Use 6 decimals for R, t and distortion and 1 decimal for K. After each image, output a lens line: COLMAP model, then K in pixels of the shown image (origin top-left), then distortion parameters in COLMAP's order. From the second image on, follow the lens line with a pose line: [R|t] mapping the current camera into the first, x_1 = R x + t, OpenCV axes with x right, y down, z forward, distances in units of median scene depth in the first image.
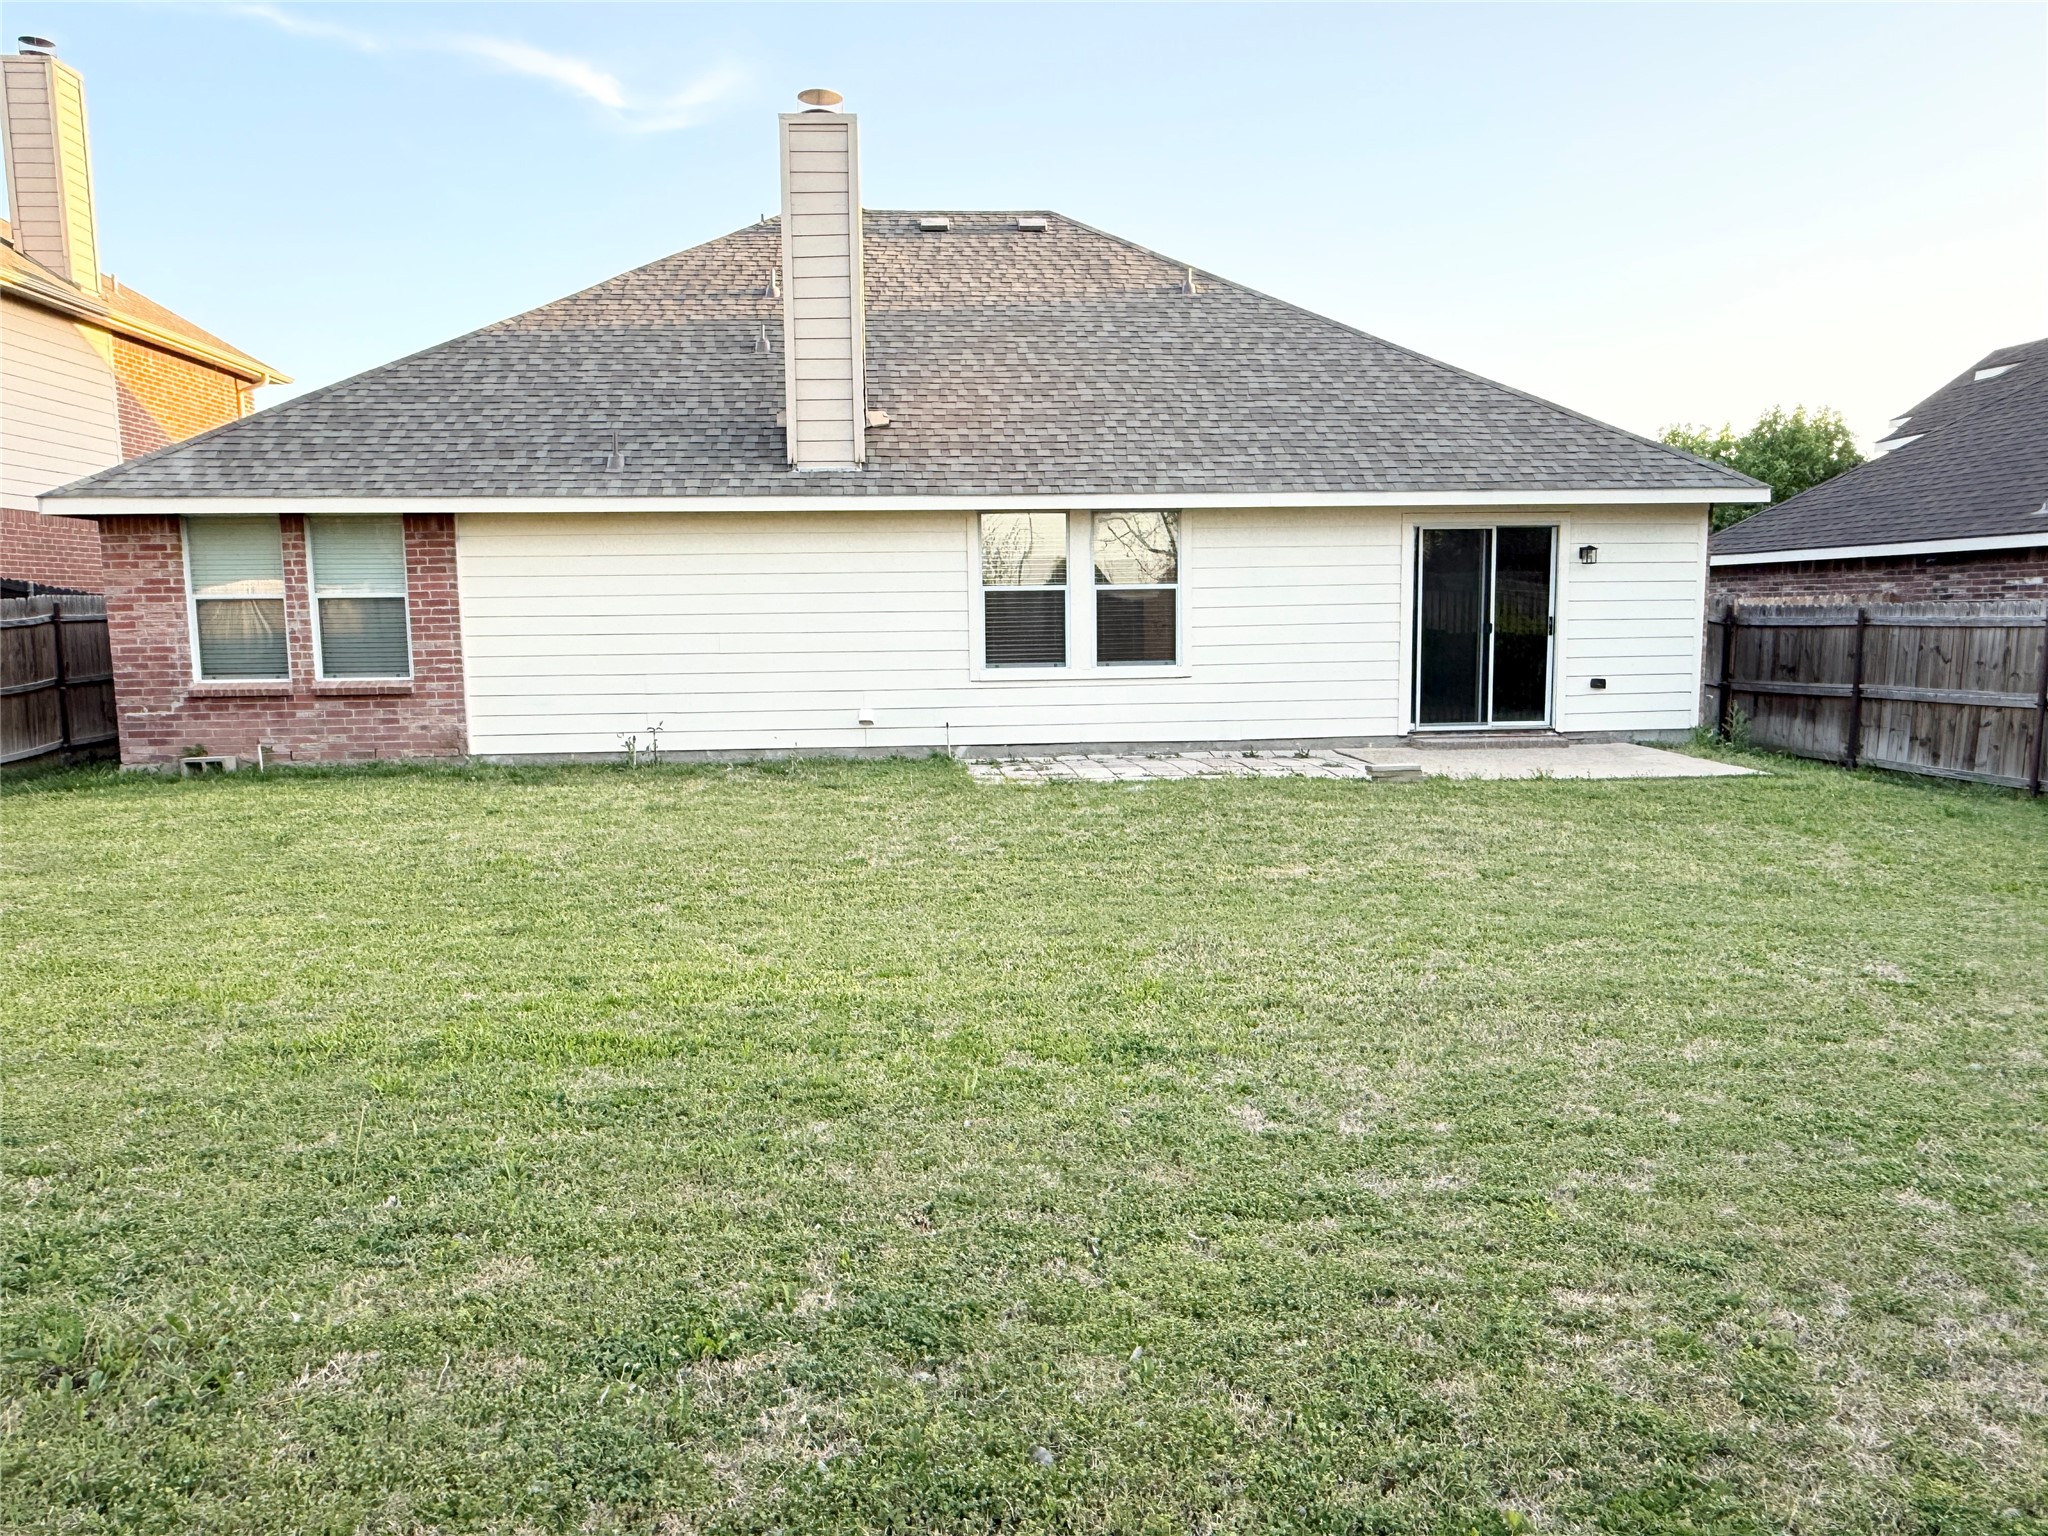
lens RADIAL K [[1420.4, 0, 1025.0], [0, 1420.4, 779.3], [0, 0, 1]] dist [-0.001994, 0.006465]
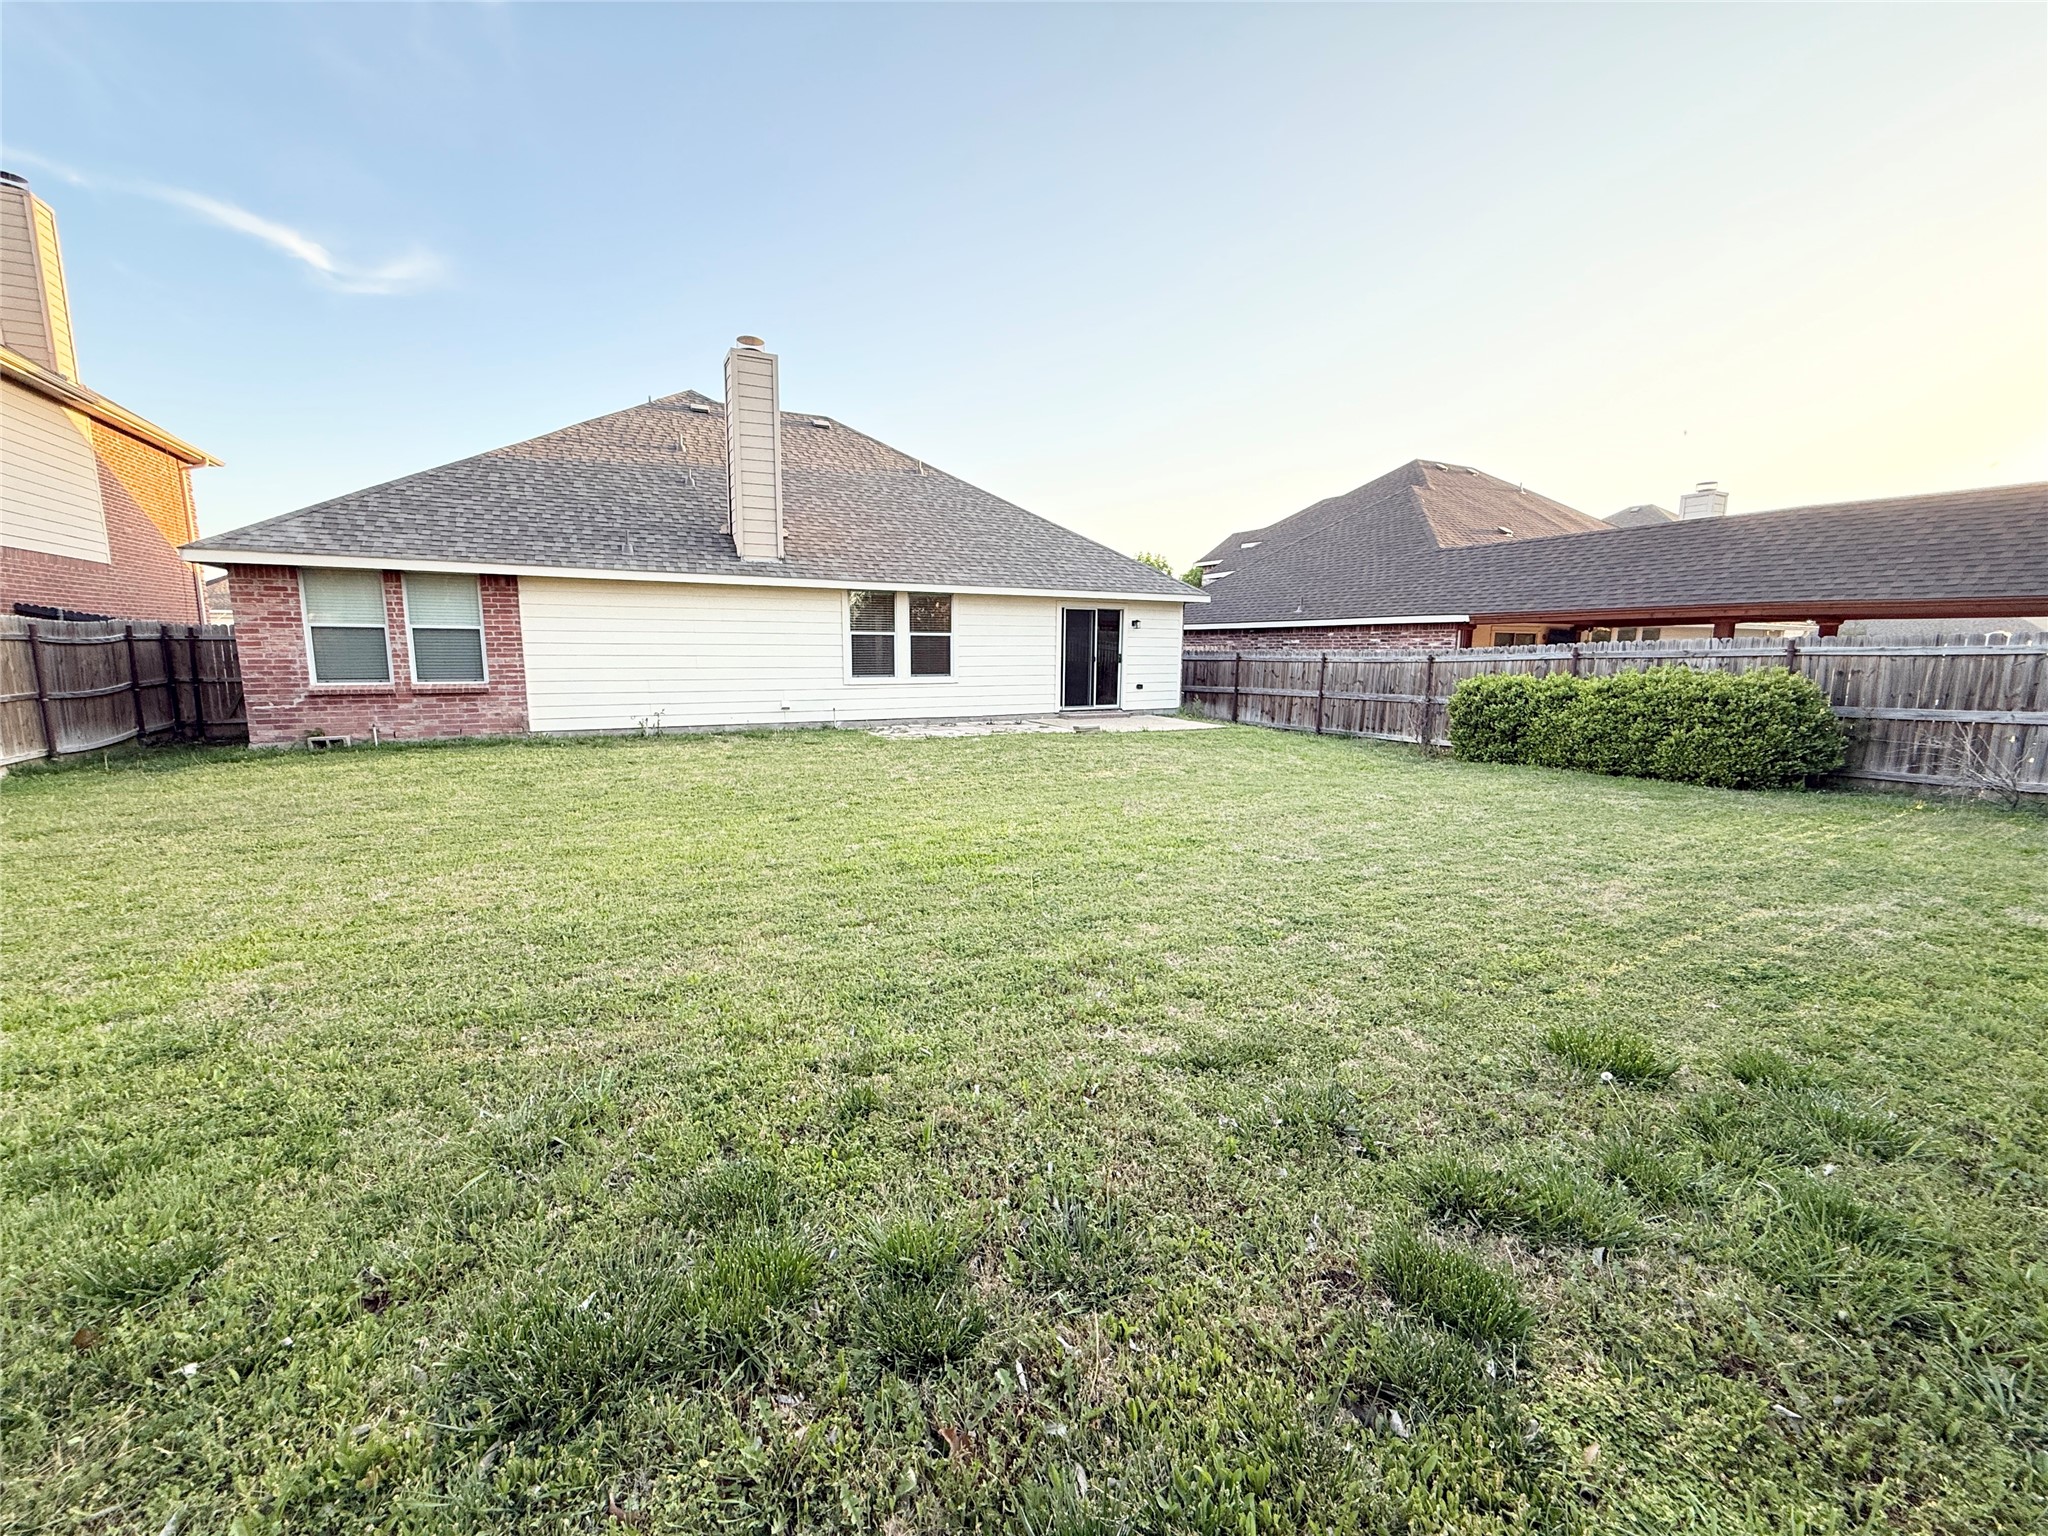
lens RADIAL K [[817.5, 0, 1016.8], [0, 817.5, 768.0], [0, 0, 1]] dist [0.000025, -0.000075]
pose [[0.919133, -0.038384, 0.392073, -0.253236], [0.027374, 0.999059, 0.033636, 0.007025], [-0.392995, -0.020183, 0.919319, -0.036361]]
